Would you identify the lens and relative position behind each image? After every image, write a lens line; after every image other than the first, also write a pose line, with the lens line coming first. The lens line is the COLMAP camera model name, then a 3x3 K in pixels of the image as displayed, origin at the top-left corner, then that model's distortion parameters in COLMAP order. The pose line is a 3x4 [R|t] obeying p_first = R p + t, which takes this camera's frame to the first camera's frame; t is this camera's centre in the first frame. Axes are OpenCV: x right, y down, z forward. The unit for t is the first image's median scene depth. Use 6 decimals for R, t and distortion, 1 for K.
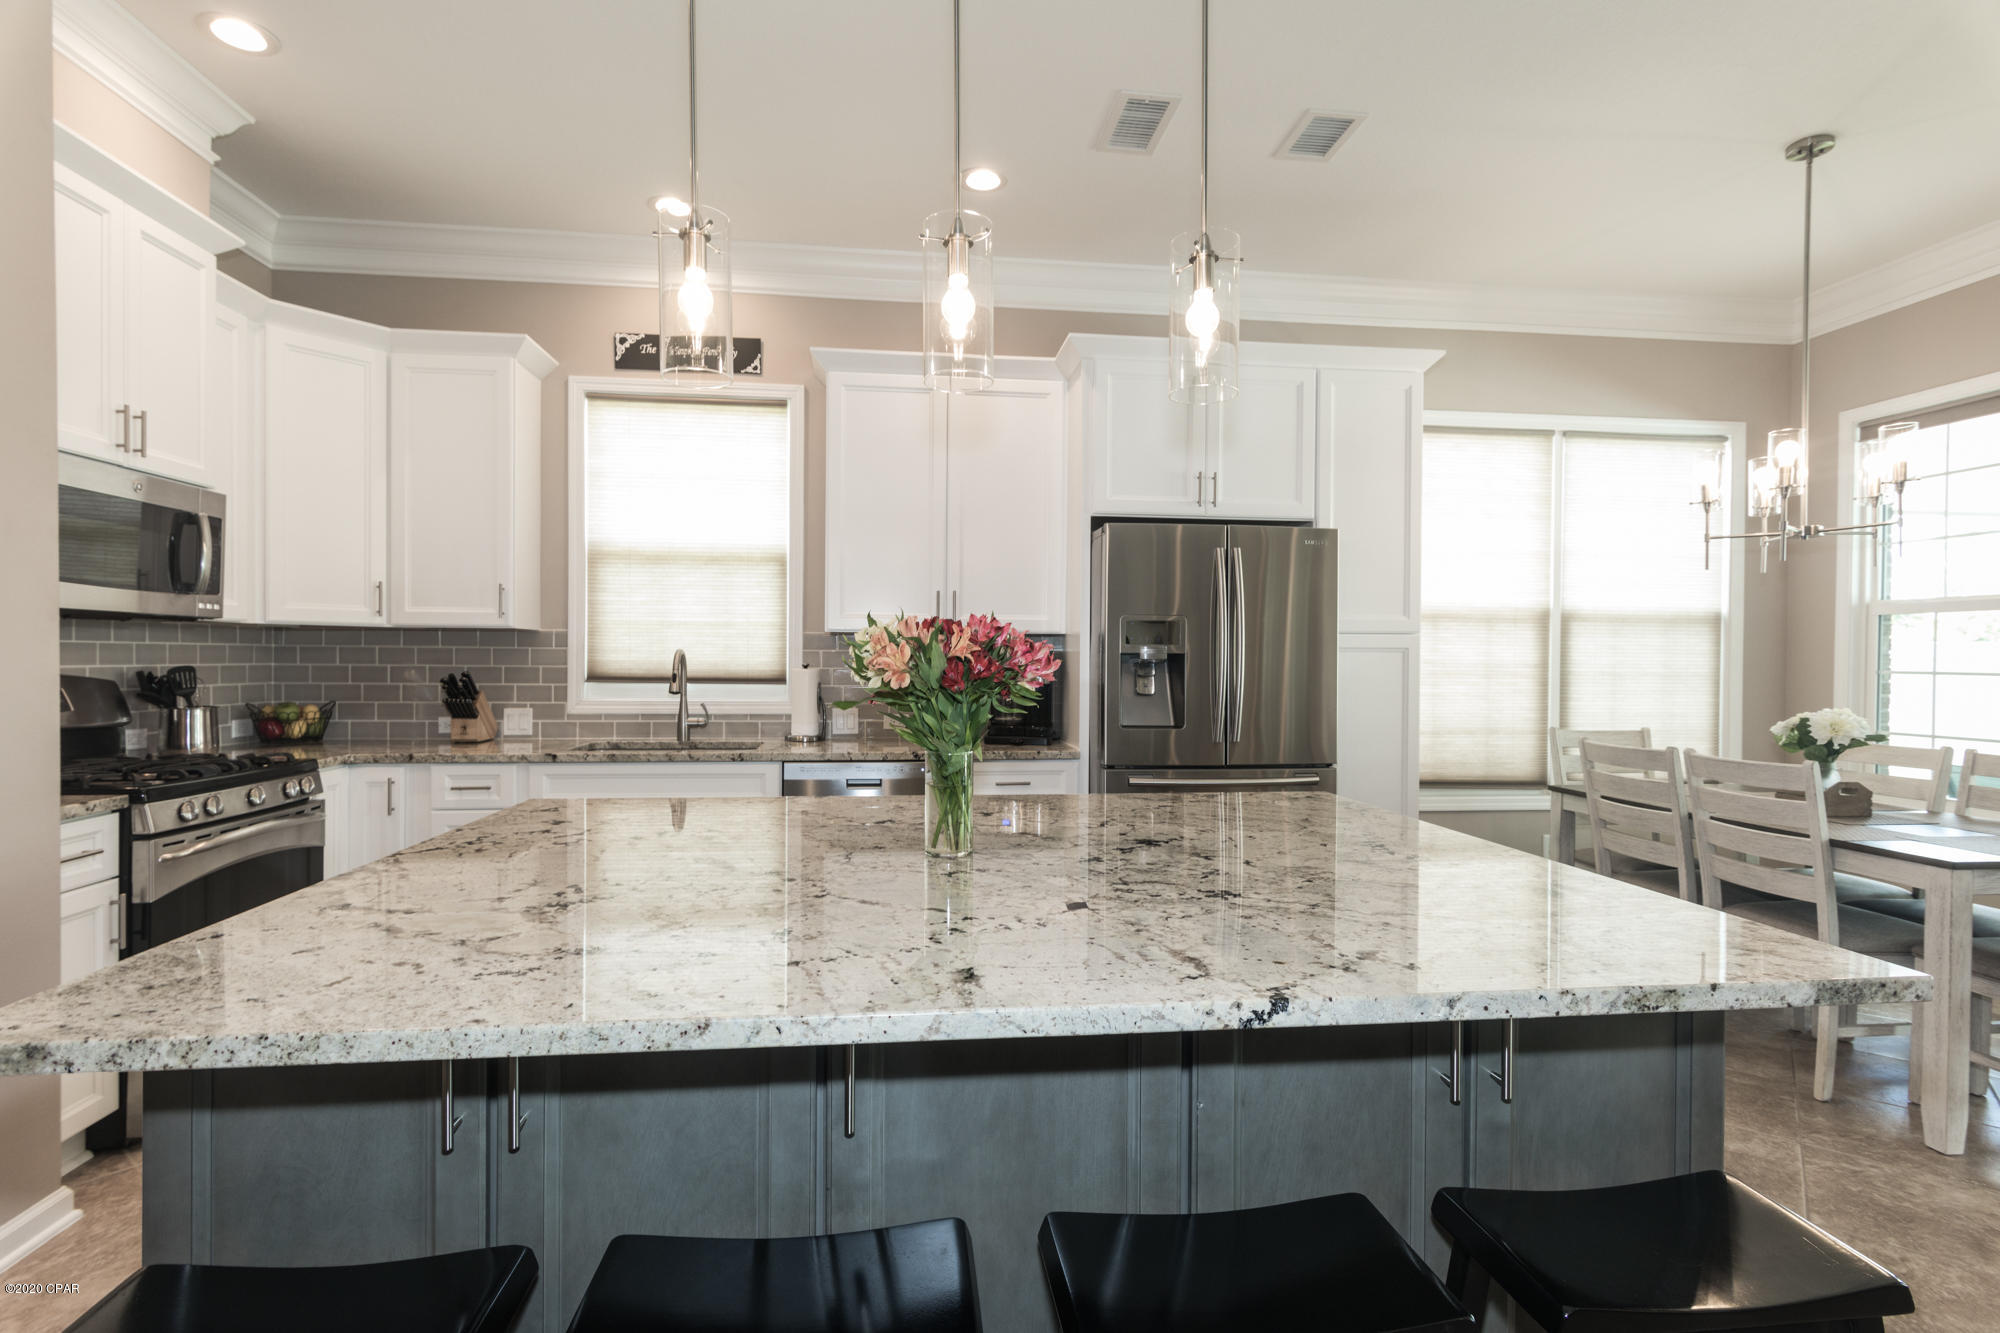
lens RADIAL K [[963.8, 0, 1000.0], [0, 963.8, 666.5], [0, 0, 1]] dist [0.003815, -0.001368]
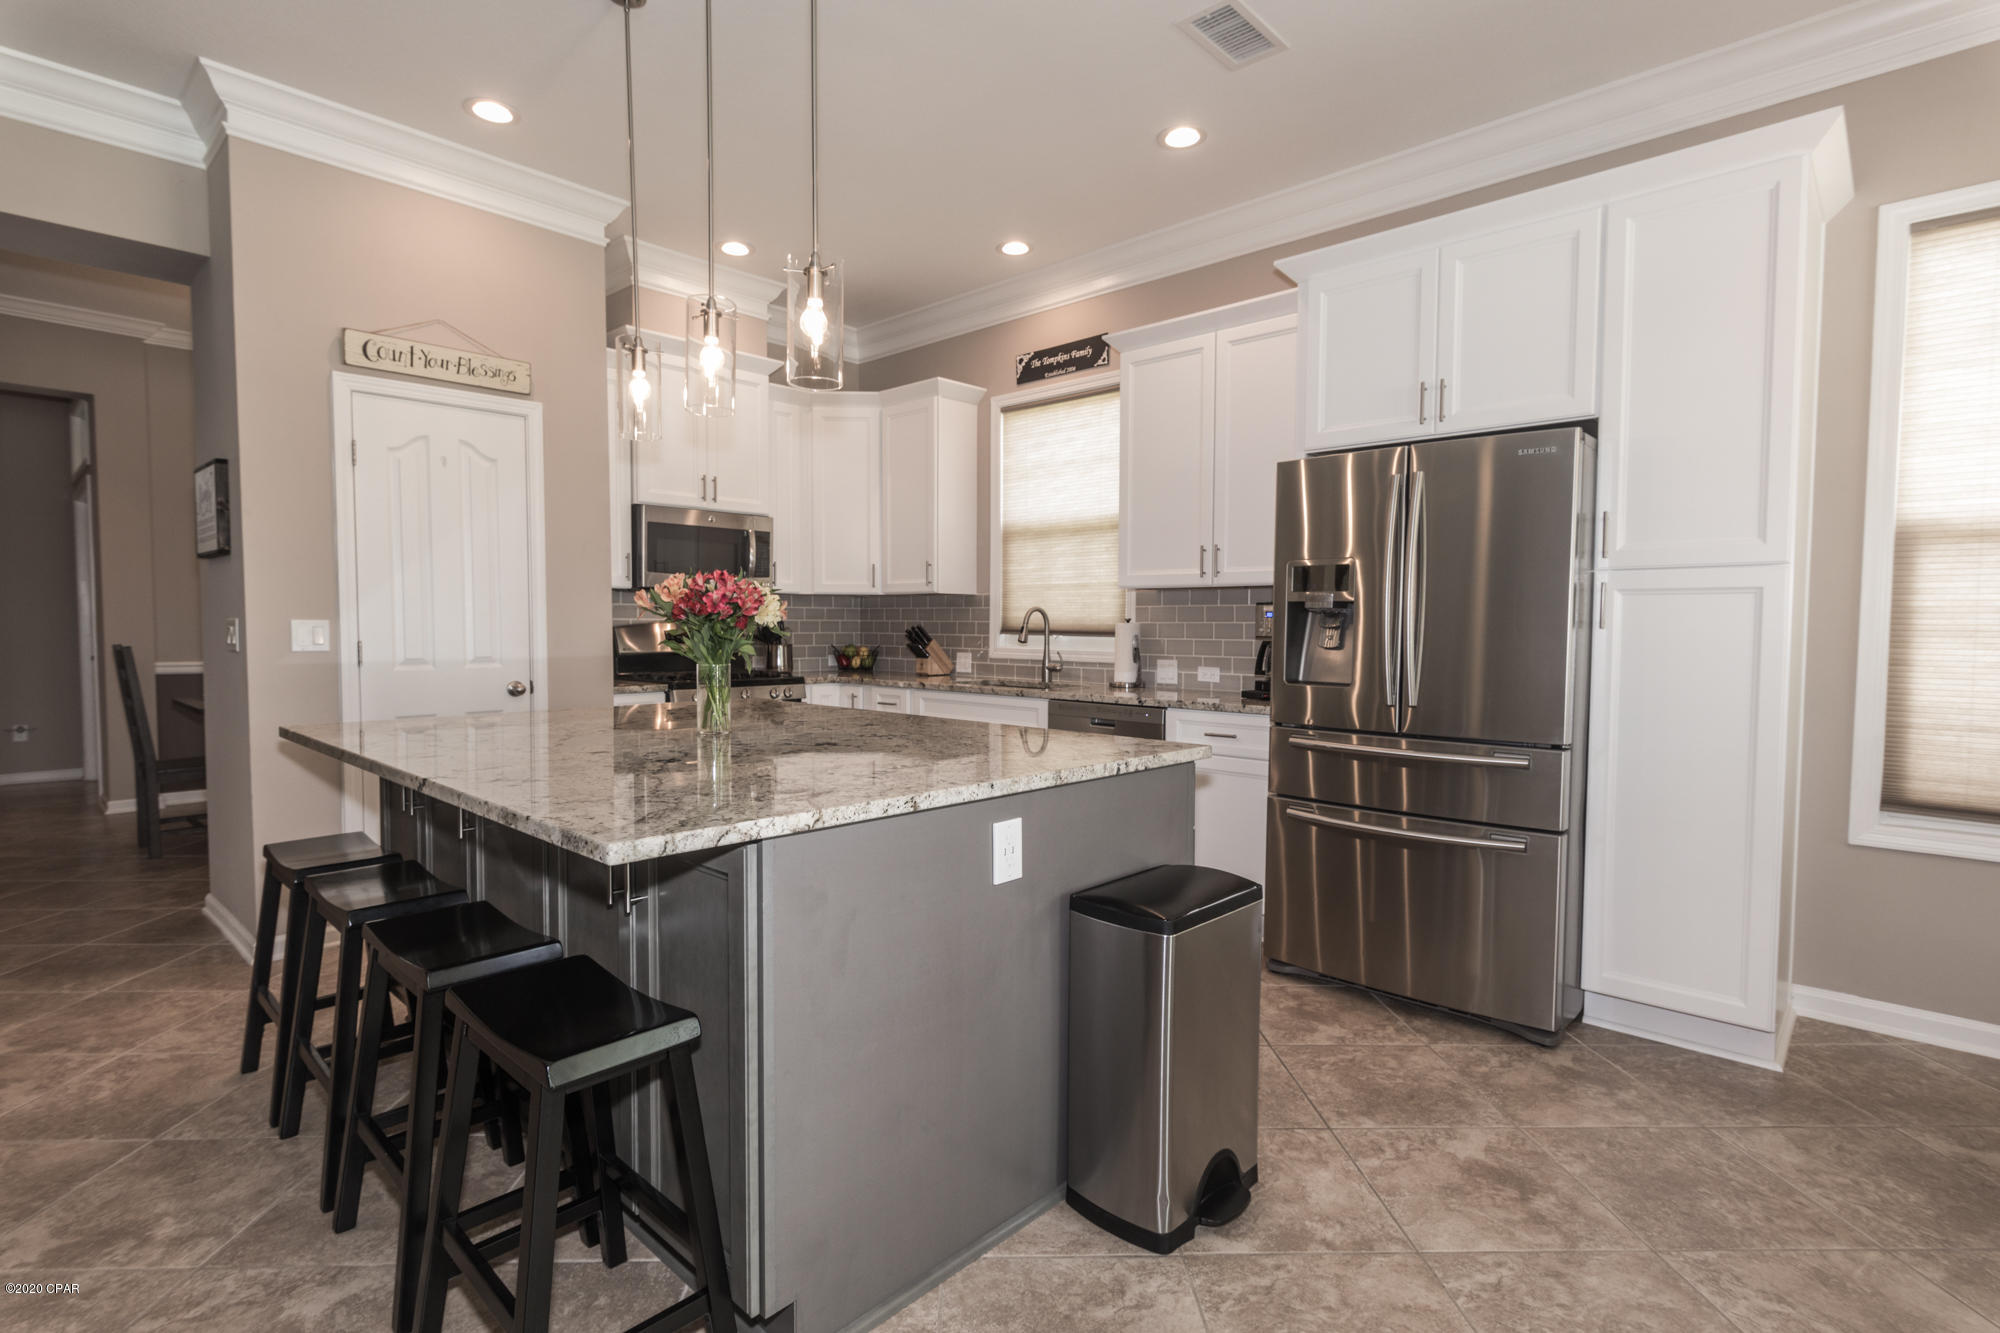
lens RADIAL K [[968.3, 0, 1000.0], [0, 968.3, 666.5], [0, 0, 1]] dist [0.003183, 0.000079]
pose [[0.642826, 0.031321, -0.765372, 0.572841], [-0.005952, 0.999338, 0.035896, 0.013509], [0.765989, -0.018520, 0.642587, 0.165529]]
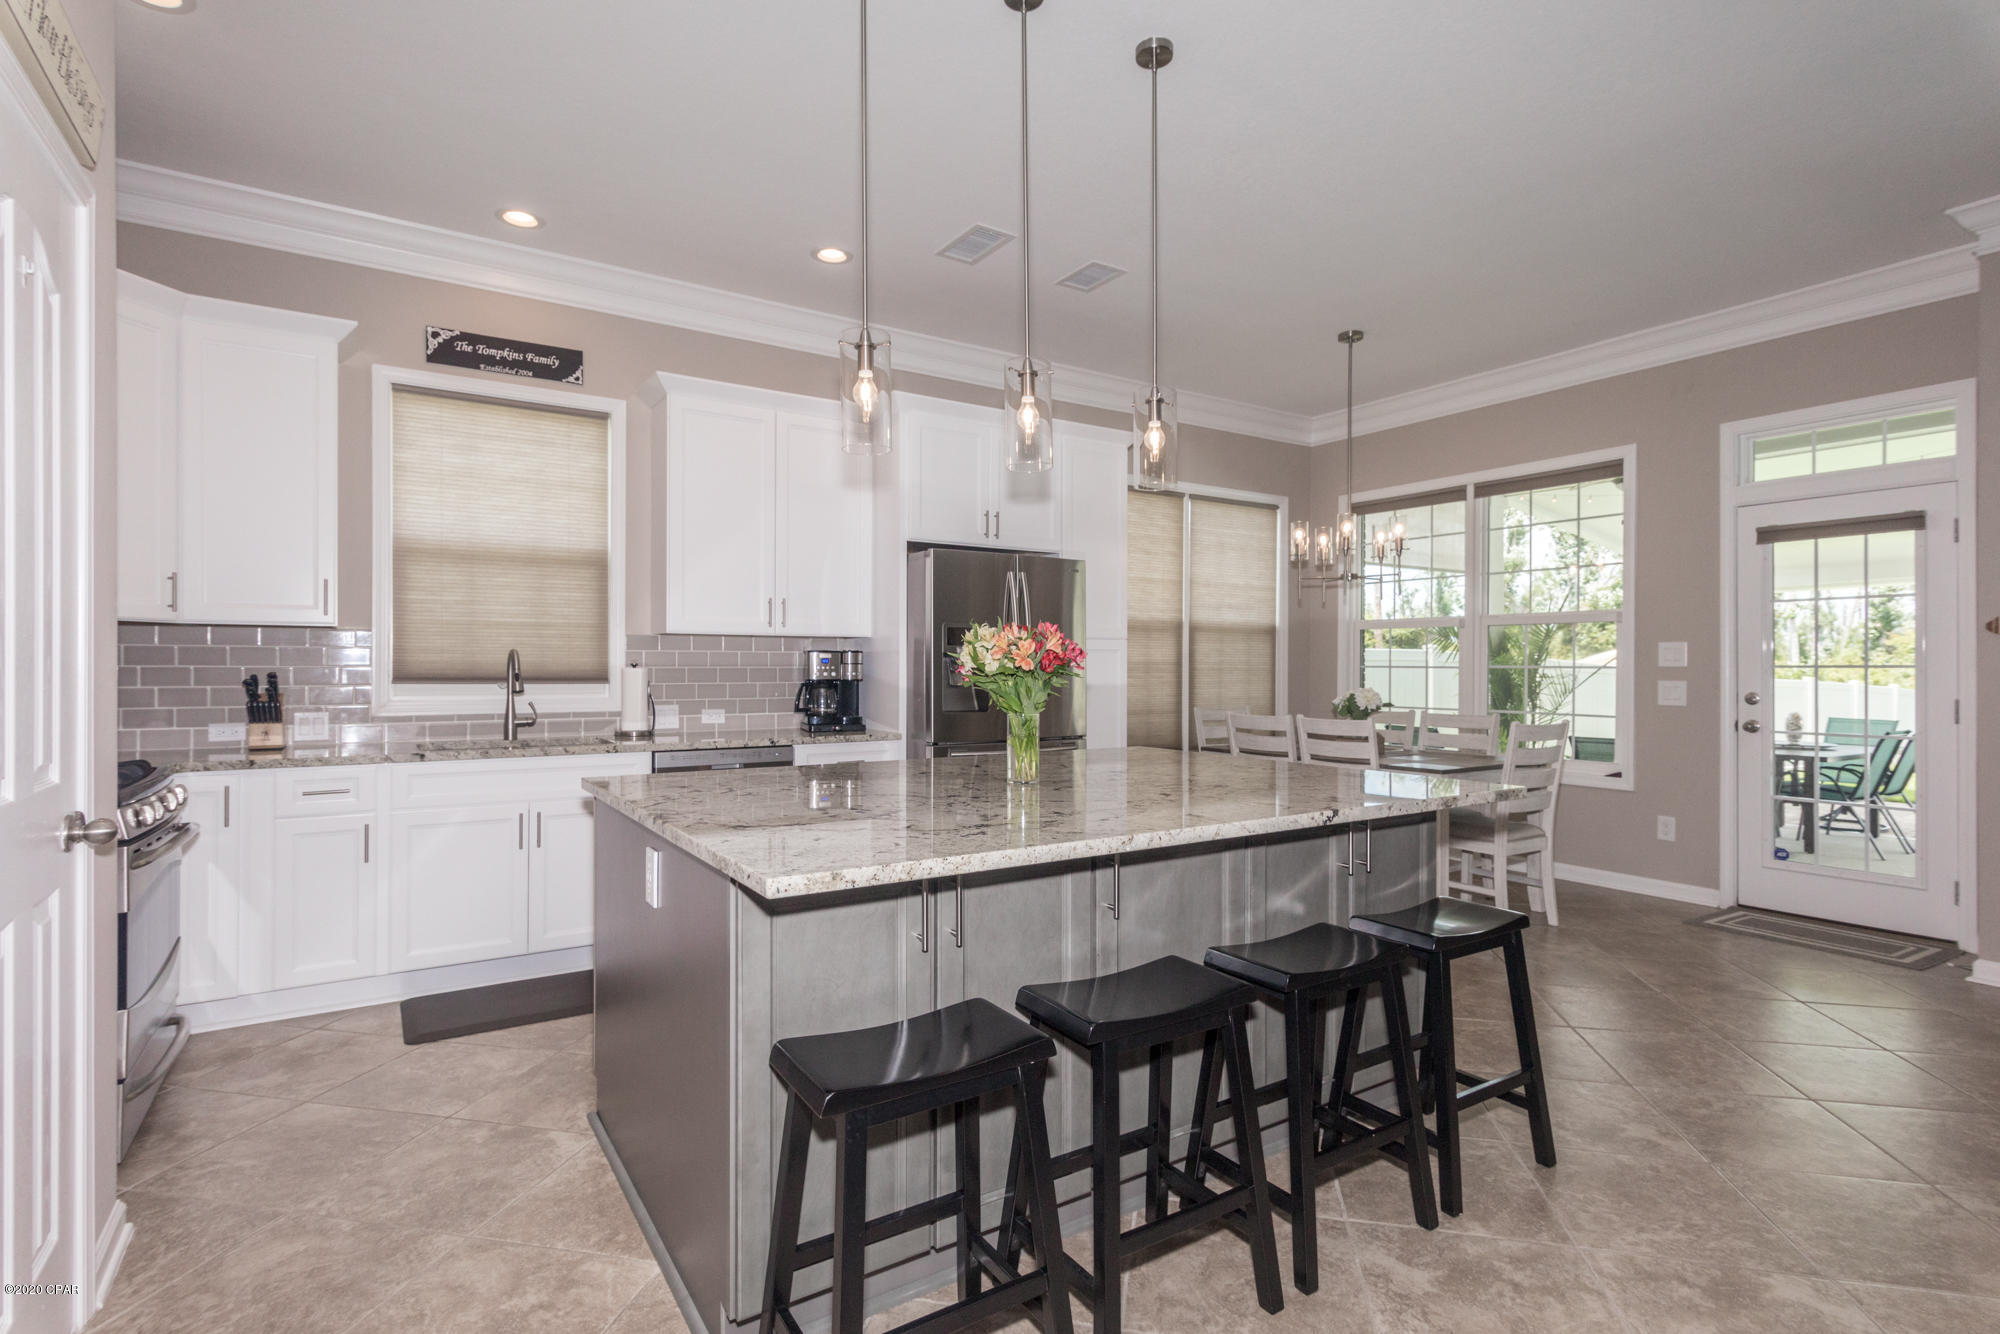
lens RADIAL K [[968.3, 0, 1000.0], [0, 968.3, 667.0], [0, 0, 1]] dist [0.003183, 0.000079]
pose [[0.895126, -0.005276, 0.445781, -0.321694], [0.008251, 0.999955, -0.004731, 0.009655], [-0.445736, 0.007913, 0.895129, -0.138200]]
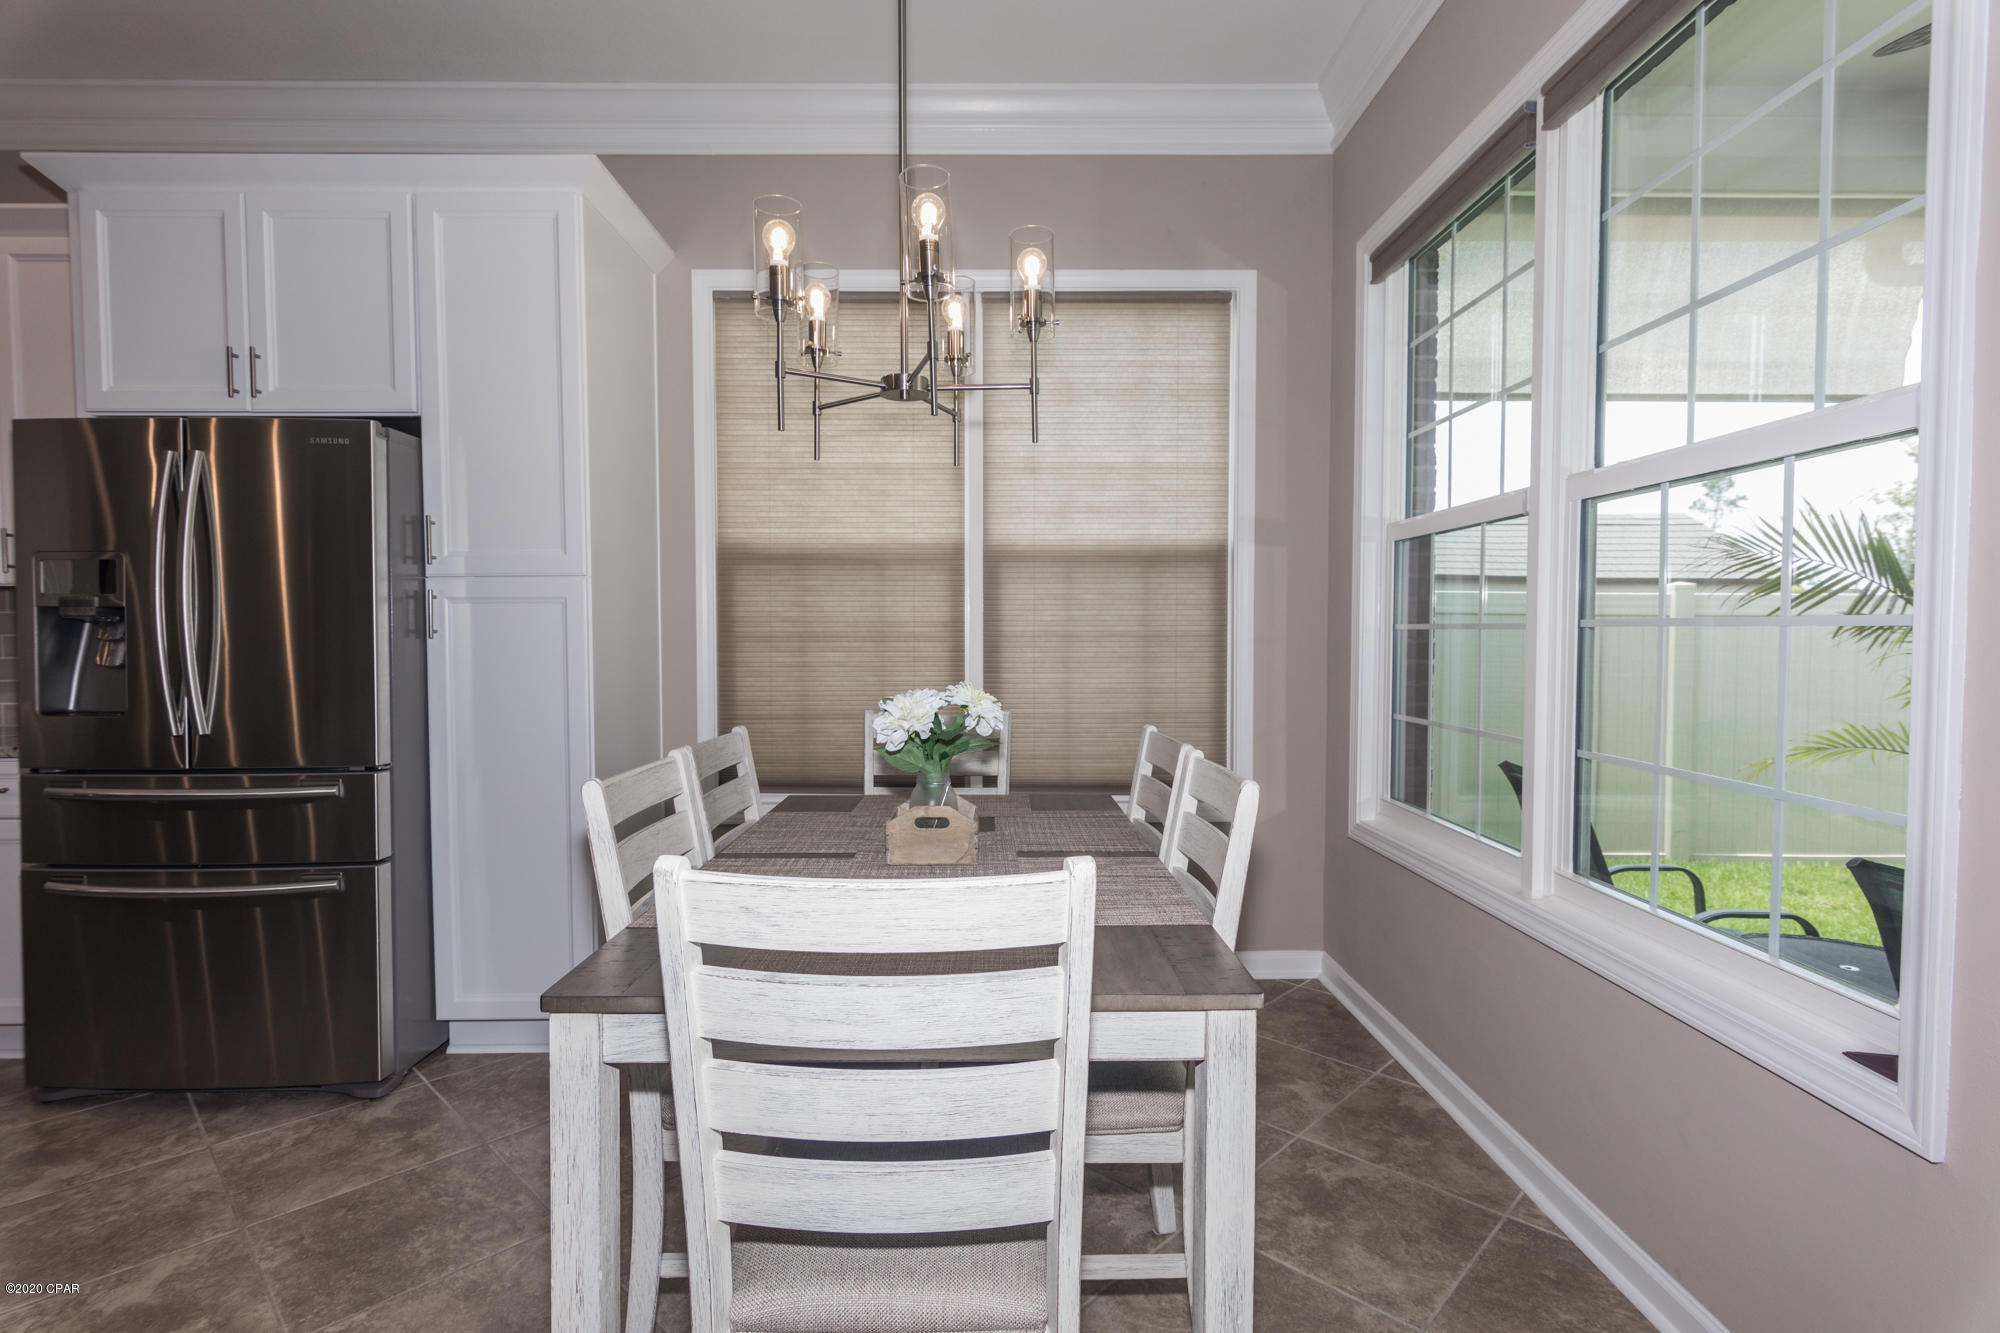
lens RADIAL K [[957.9, 0, 997.4], [0, 957.9, 664.8], [0, 0, 1]] dist [0.004022, -0.000500]
pose [[0.995023, -0.005616, -0.099490, 0.769828], [0.008301, 0.999612, 0.026600, 0.012440], [0.099302, -0.027293, 0.994683, 0.334016]]
